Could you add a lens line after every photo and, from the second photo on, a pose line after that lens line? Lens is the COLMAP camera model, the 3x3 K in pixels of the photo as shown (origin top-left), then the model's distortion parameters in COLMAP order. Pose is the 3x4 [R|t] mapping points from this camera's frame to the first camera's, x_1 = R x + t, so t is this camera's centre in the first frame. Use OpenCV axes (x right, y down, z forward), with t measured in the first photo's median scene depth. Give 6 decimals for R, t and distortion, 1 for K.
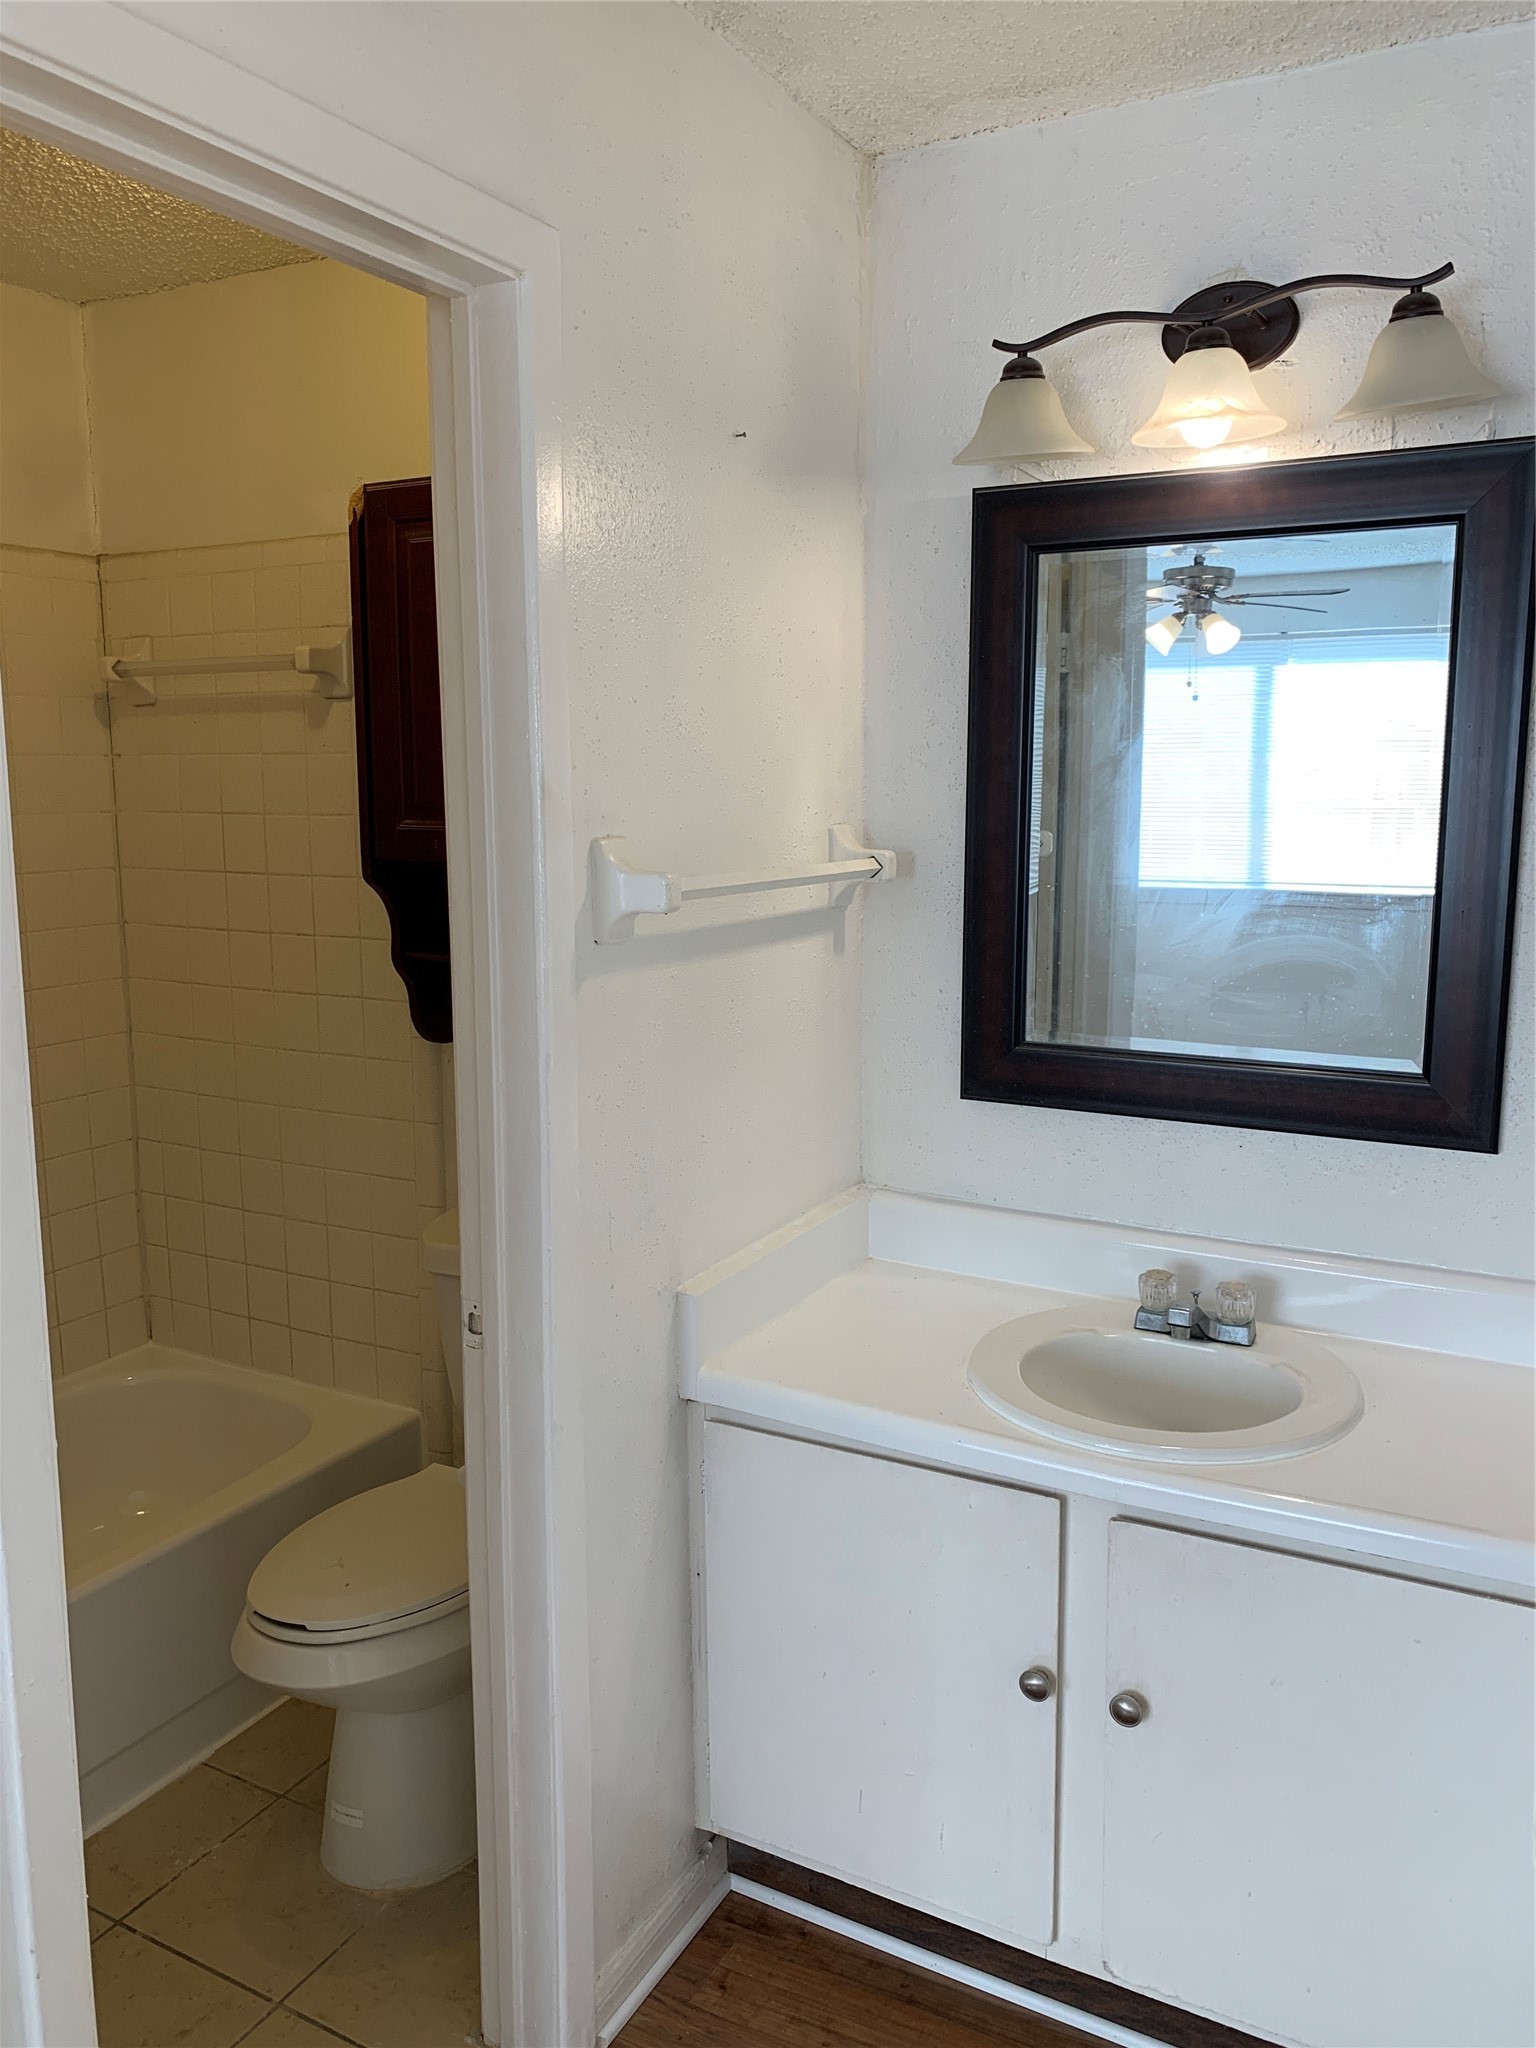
lens RADIAL K [[1570.4, 0, 768.0], [0, 1570.4, 1024.0], [0, 0, 1]] dist [0.052841, -0.114419]
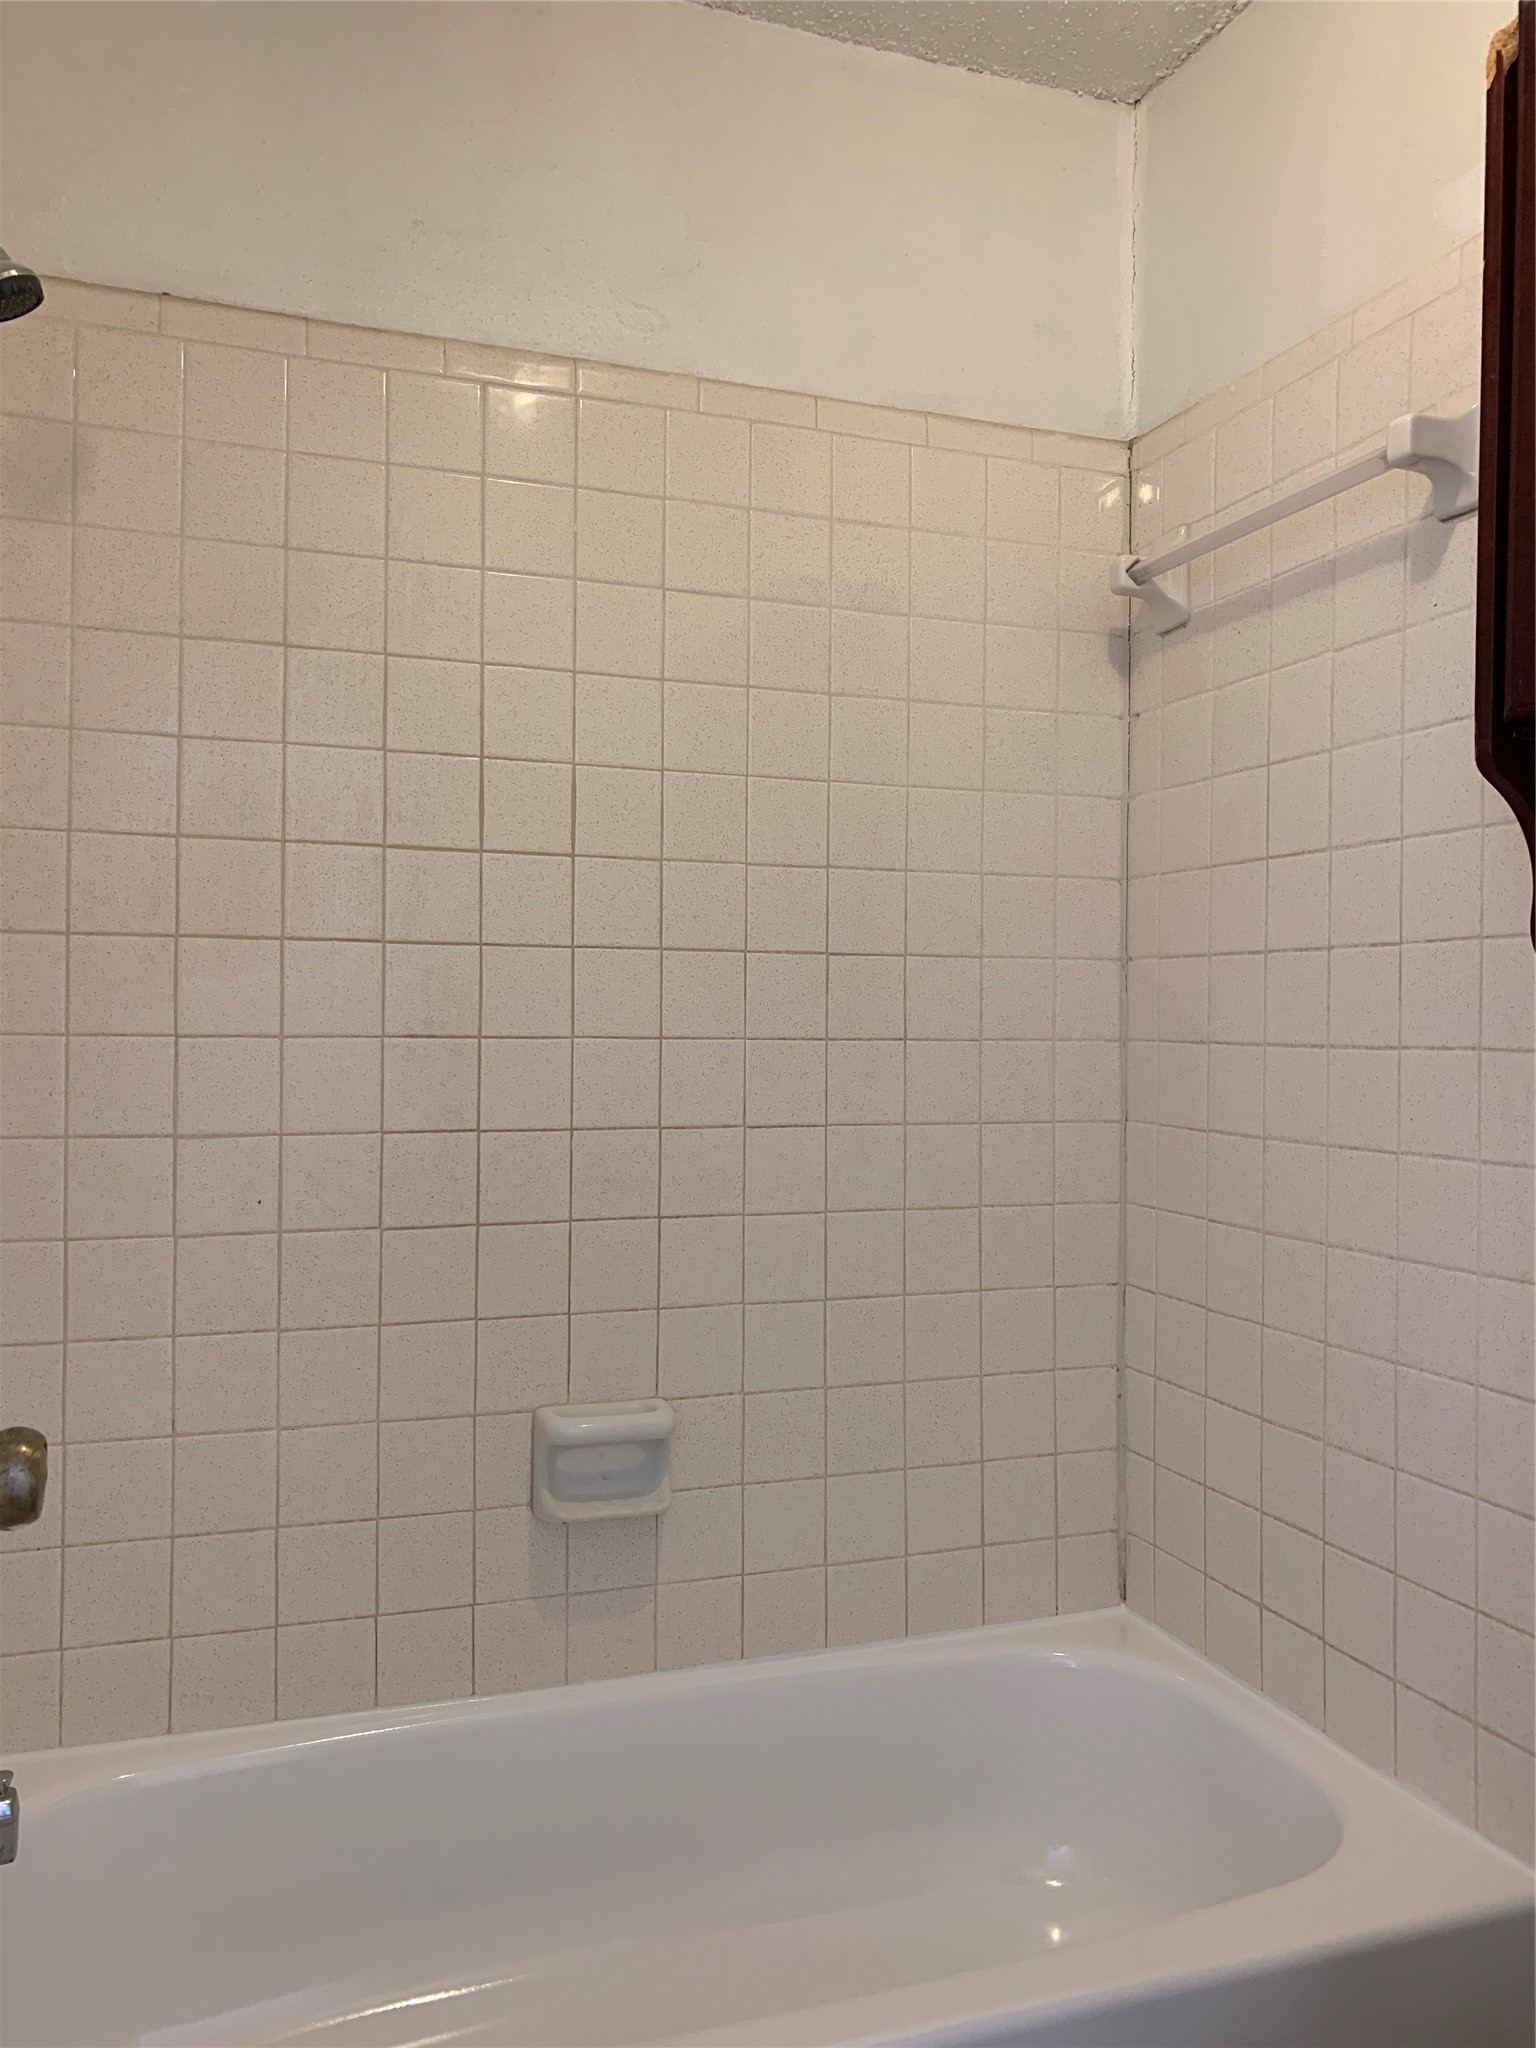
lens RADIAL K [[1582.2, 0, 731.2], [0, 1582.2, 1029.2], [0, 0, 1]] dist [0.015149, 0.000552]
pose [[0.732917, 0.005414, -0.680296, -0.071835], [-0.115641, 0.986408, -0.116735, 0.067147], [0.670417, 0.164227, 0.723581, 0.412290]]
